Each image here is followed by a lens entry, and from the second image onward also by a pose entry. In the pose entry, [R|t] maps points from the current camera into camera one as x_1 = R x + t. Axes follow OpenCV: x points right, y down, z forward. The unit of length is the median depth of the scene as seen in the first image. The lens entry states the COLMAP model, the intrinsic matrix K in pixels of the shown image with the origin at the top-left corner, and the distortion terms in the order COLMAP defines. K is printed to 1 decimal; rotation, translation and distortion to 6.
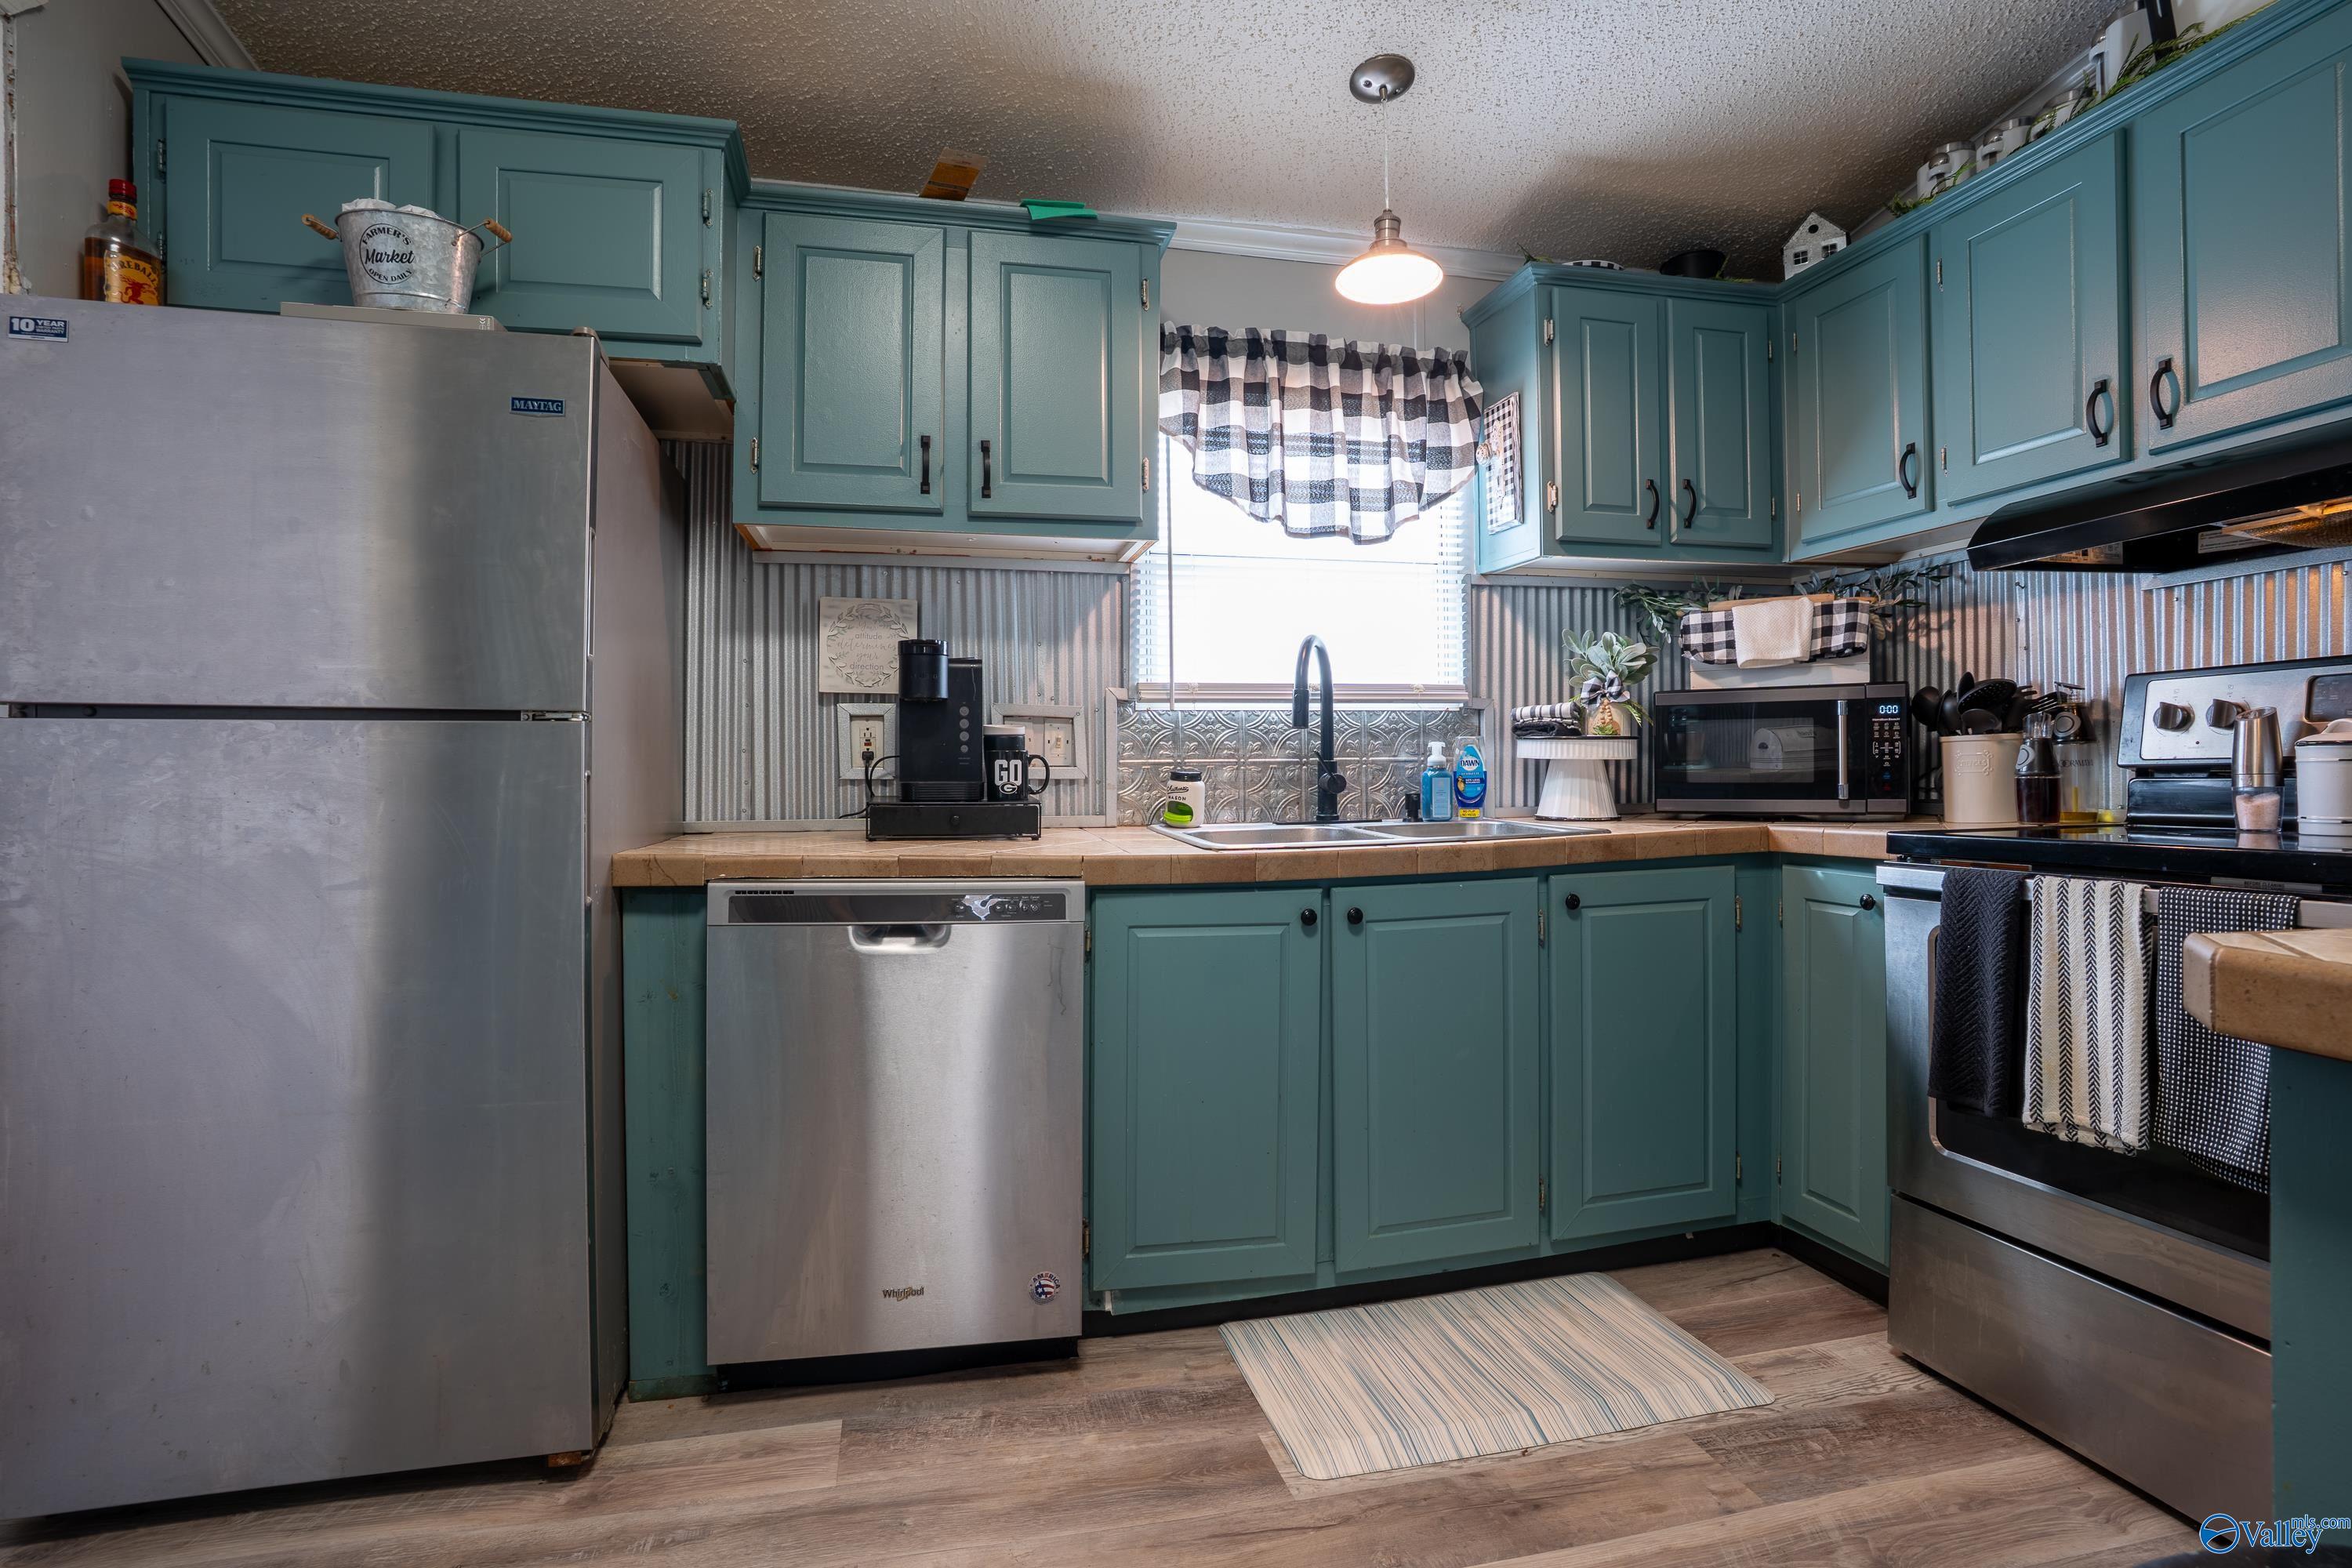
lens RADIAL K [[1149.1, 0, 1168.9], [0, 1149.1, 771.9], [0, 0, 1]] dist [-0.048129, 0.013663]
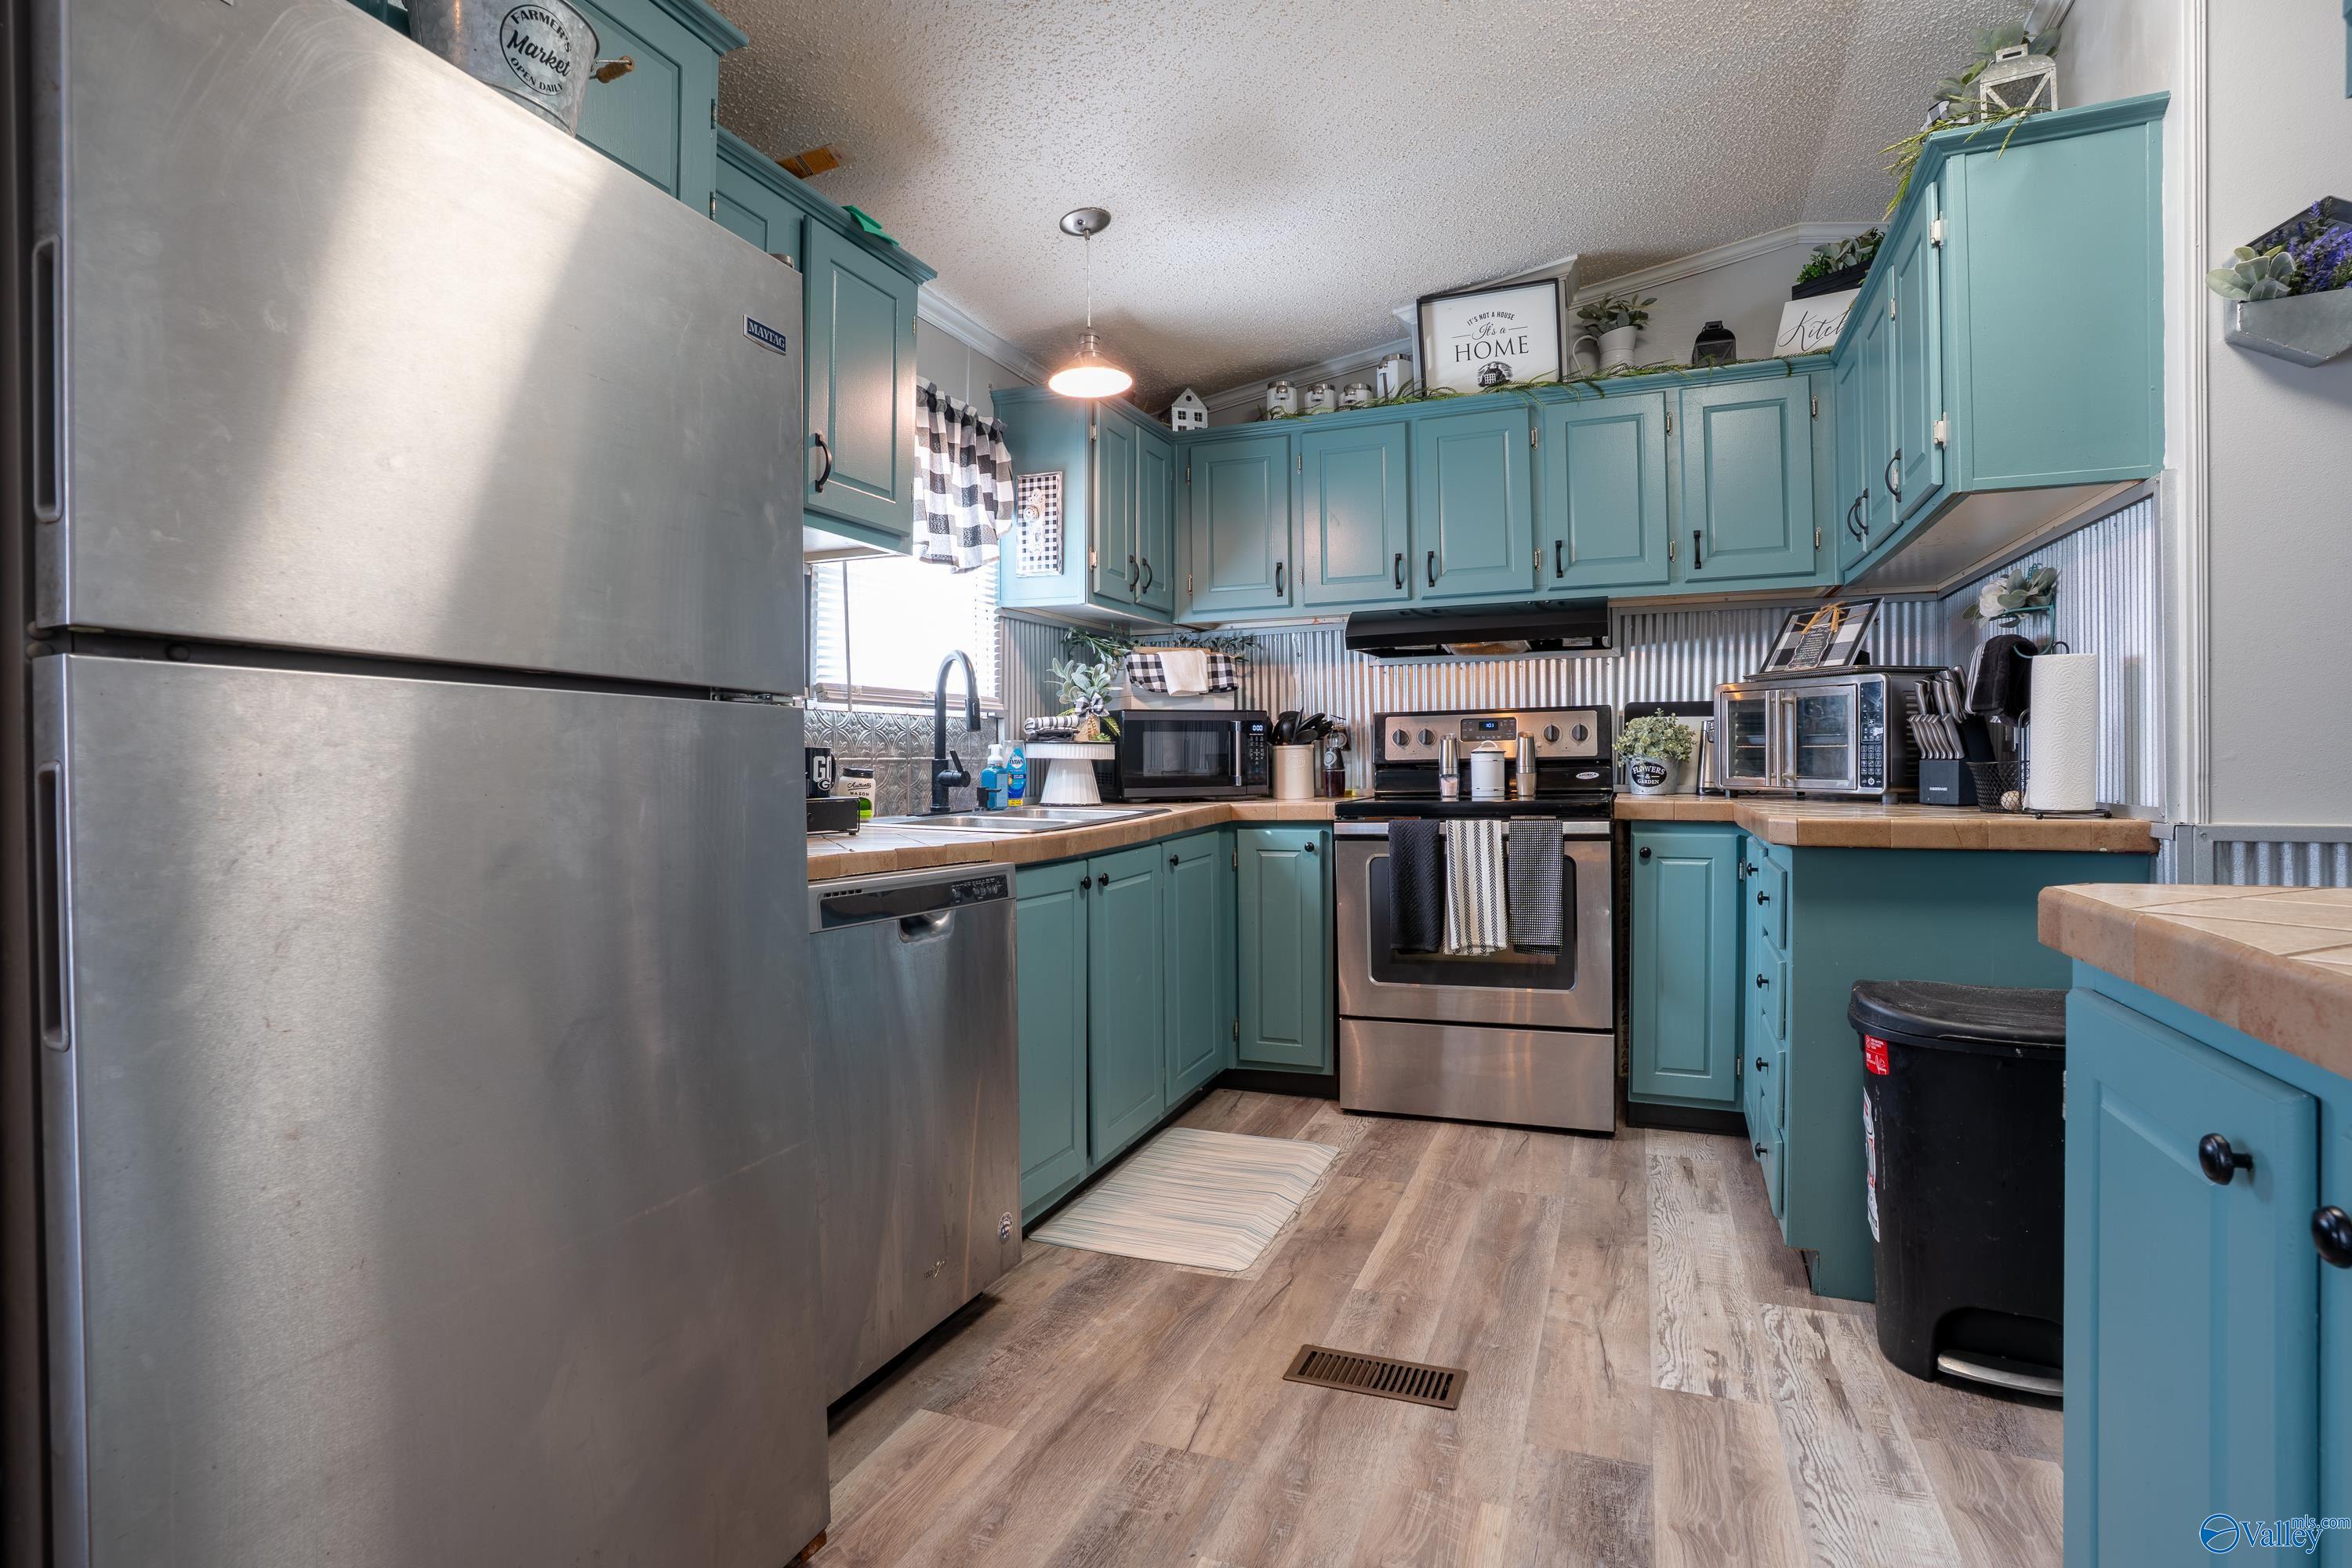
lens RADIAL K [[1149.1, 0, 1185.1], [0, 1149.1, 769.1], [0, 0, 1]] dist [-0.048129, 0.013663]
pose [[0.574214, -0.003335, 0.818698, -0.766958], [0.006979, 0.999975, -0.000822, 0.002725], [-0.818675, 0.006186, 0.574223, 0.173209]]
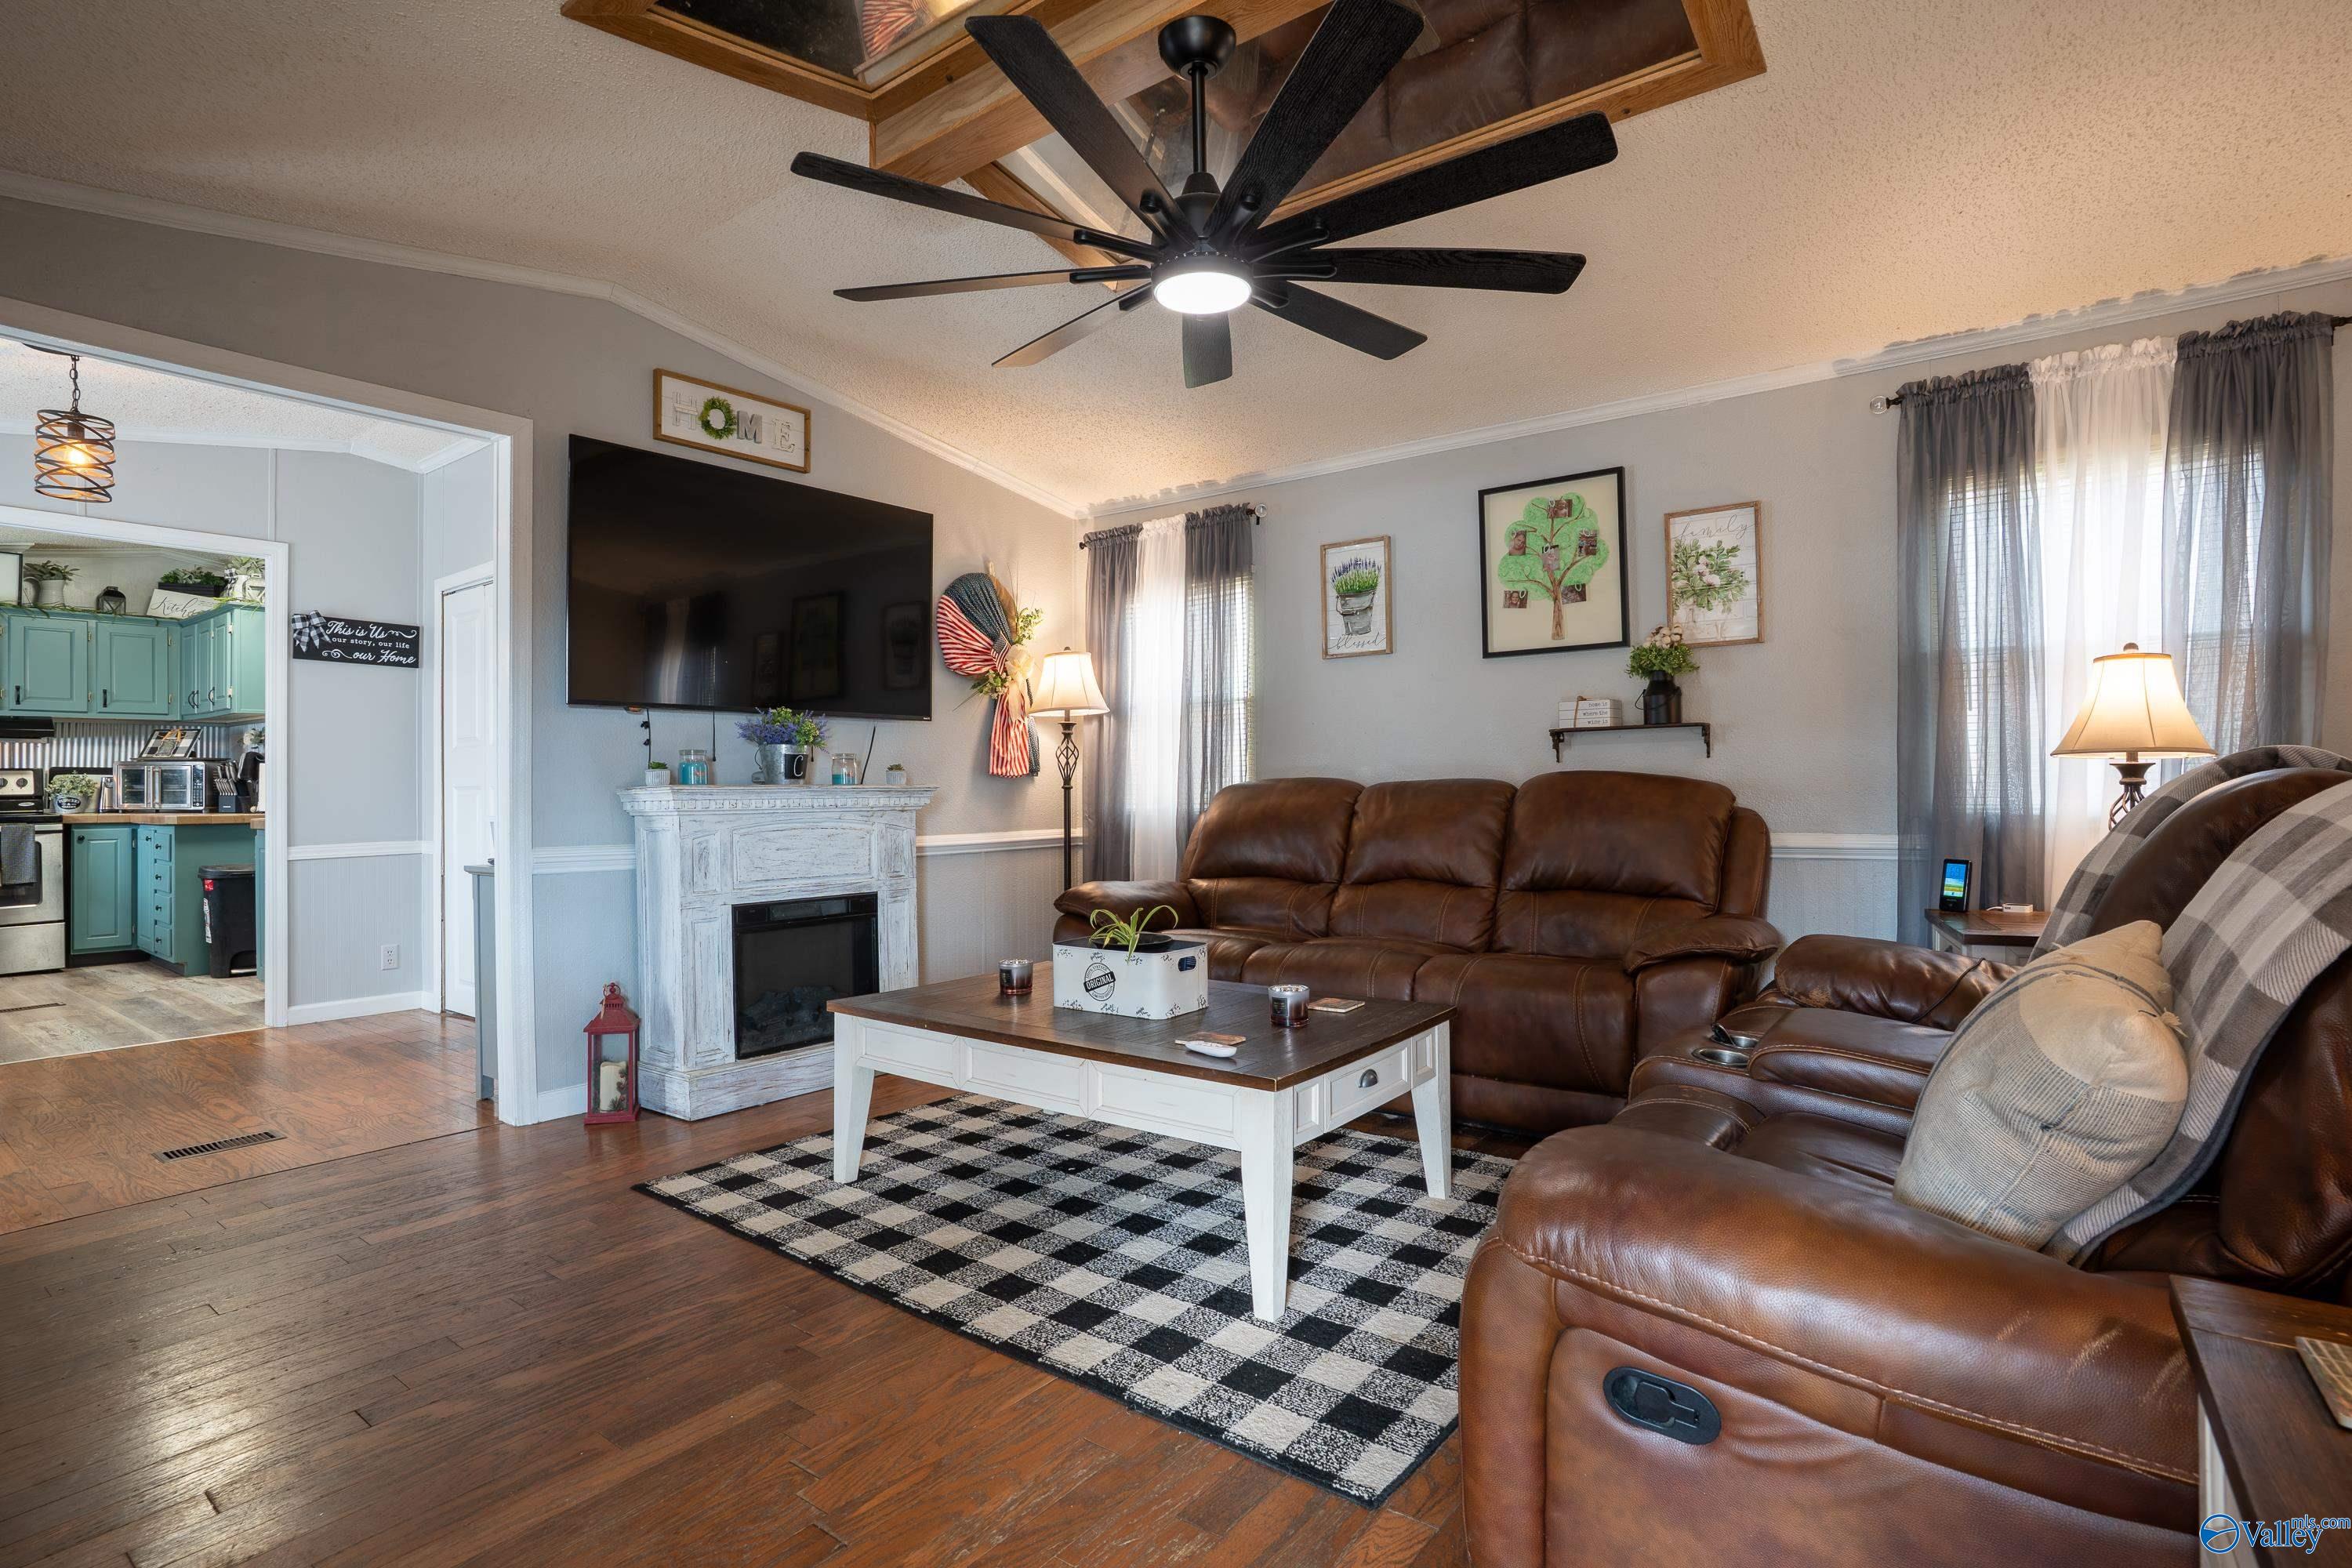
lens RADIAL K [[1149.1, 0, 1196.5], [0, 1149.1, 774.7], [0, 0, 1]] dist [-0.048129, 0.013663]
pose [[-0.643472, 0.017514, 0.765270, -3.174755], [0.015270, 0.999833, -0.010043, 0.011396], [-0.765318, 0.005223, -0.643632, 0.142472]]
